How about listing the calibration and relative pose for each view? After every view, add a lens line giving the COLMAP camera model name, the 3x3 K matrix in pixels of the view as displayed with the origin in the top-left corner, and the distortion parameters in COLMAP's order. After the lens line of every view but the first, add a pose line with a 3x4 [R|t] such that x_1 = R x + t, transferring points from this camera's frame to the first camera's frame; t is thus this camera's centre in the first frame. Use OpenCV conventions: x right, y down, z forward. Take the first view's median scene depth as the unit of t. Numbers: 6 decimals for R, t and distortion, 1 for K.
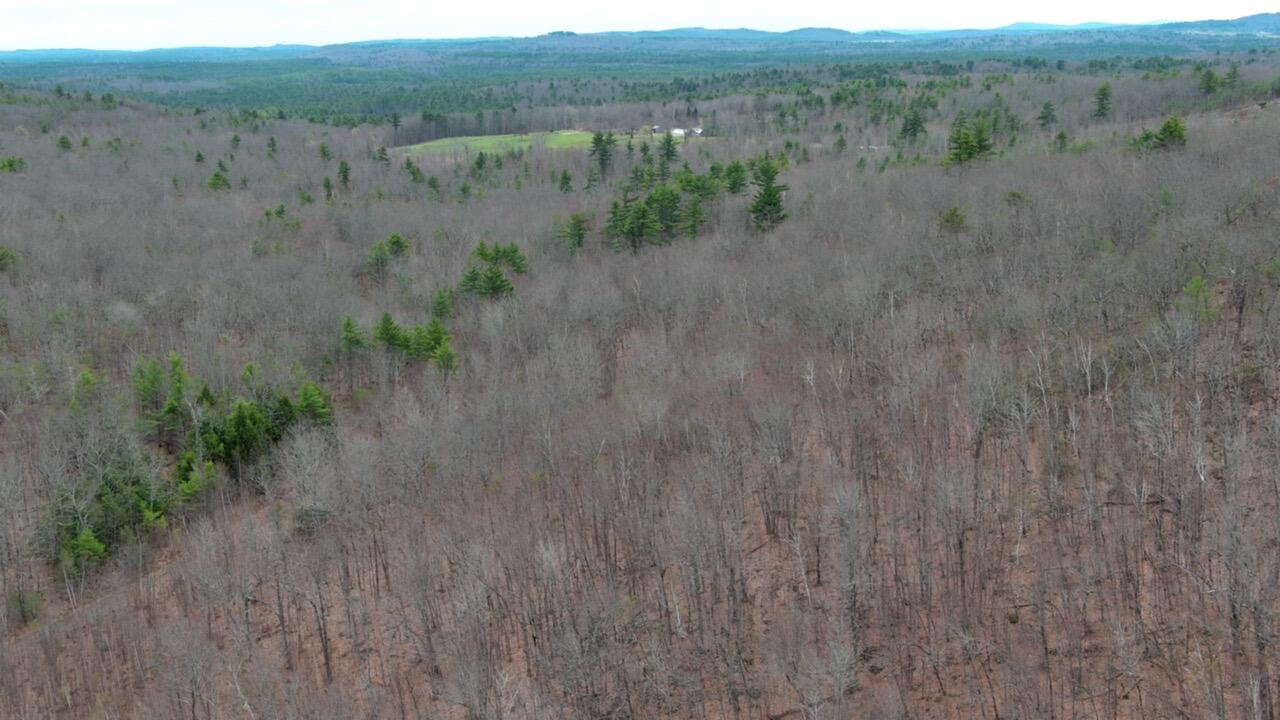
lens RADIAL K [[1450.0, 0, 637.9], [0, 1450.0, 356.4], [0, 0, 1]] dist [0.007318, 0.000000]
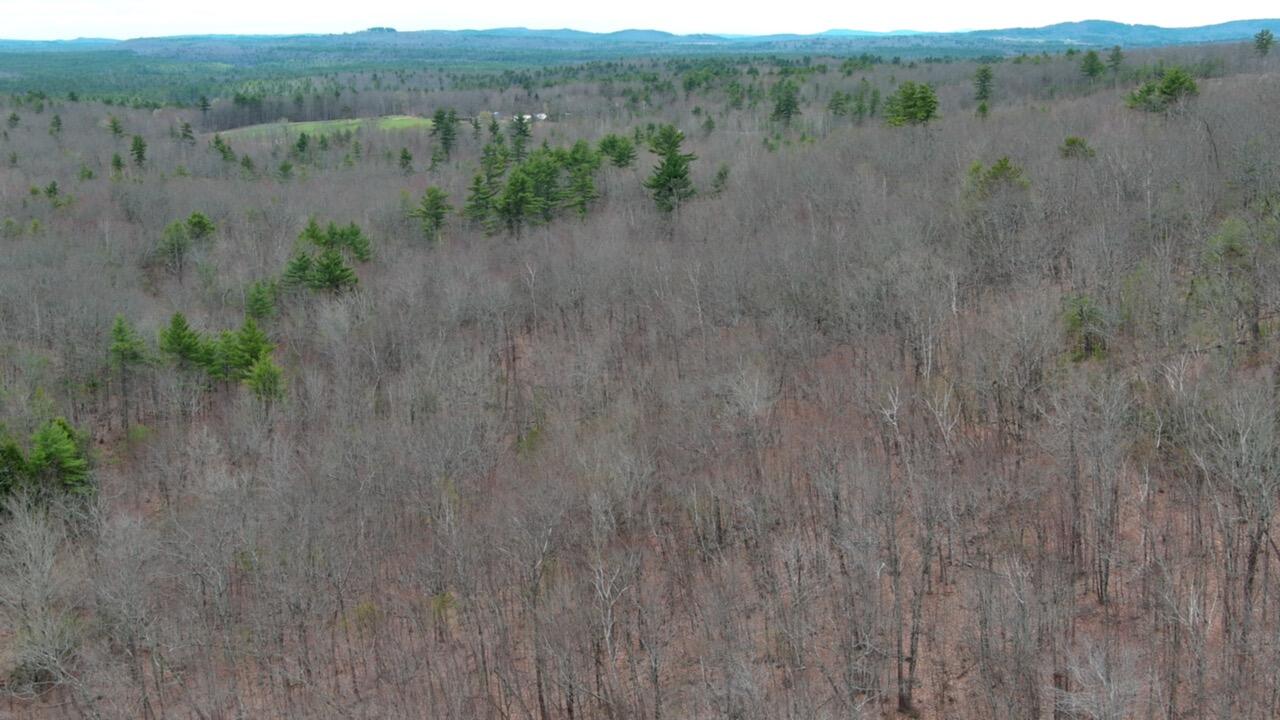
lens RADIAL K [[1450.0, 0, 643.4], [0, 1450.0, 355.9], [0, 0, 1]] dist [0.007318, 0.000000]
pose [[0.992211, -0.010870, 0.124094, -0.013033], [0.011078, 0.999938, -0.000989, -0.002126], [-0.124076, 0.002356, 0.992270, 0.094474]]
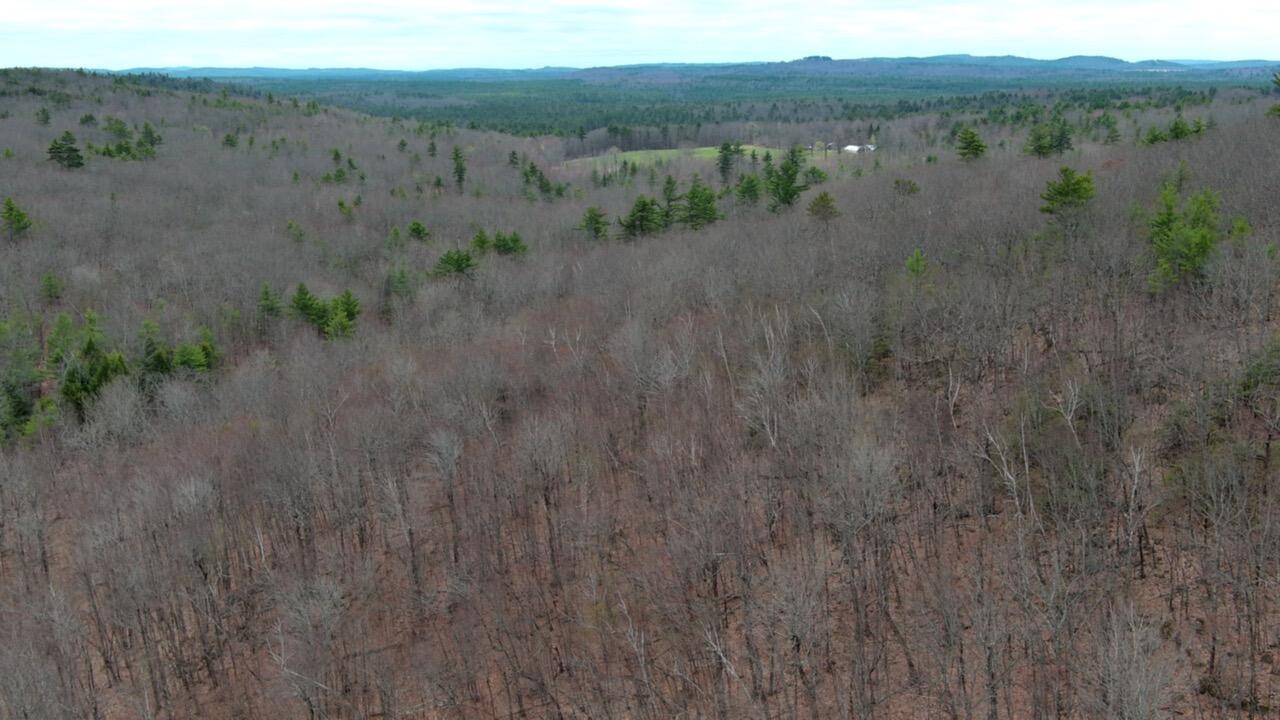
lens RADIAL K [[1450.0, 0, 638.4], [0, 1450.0, 366.2], [0, 0, 1]] dist [0.007318, 0.000000]
pose [[0.983839, 0.048542, -0.172350, 0.078301], [-0.050363, 0.998712, -0.006210, 0.007477], [0.171826, 0.014789, 0.985016, 0.009461]]
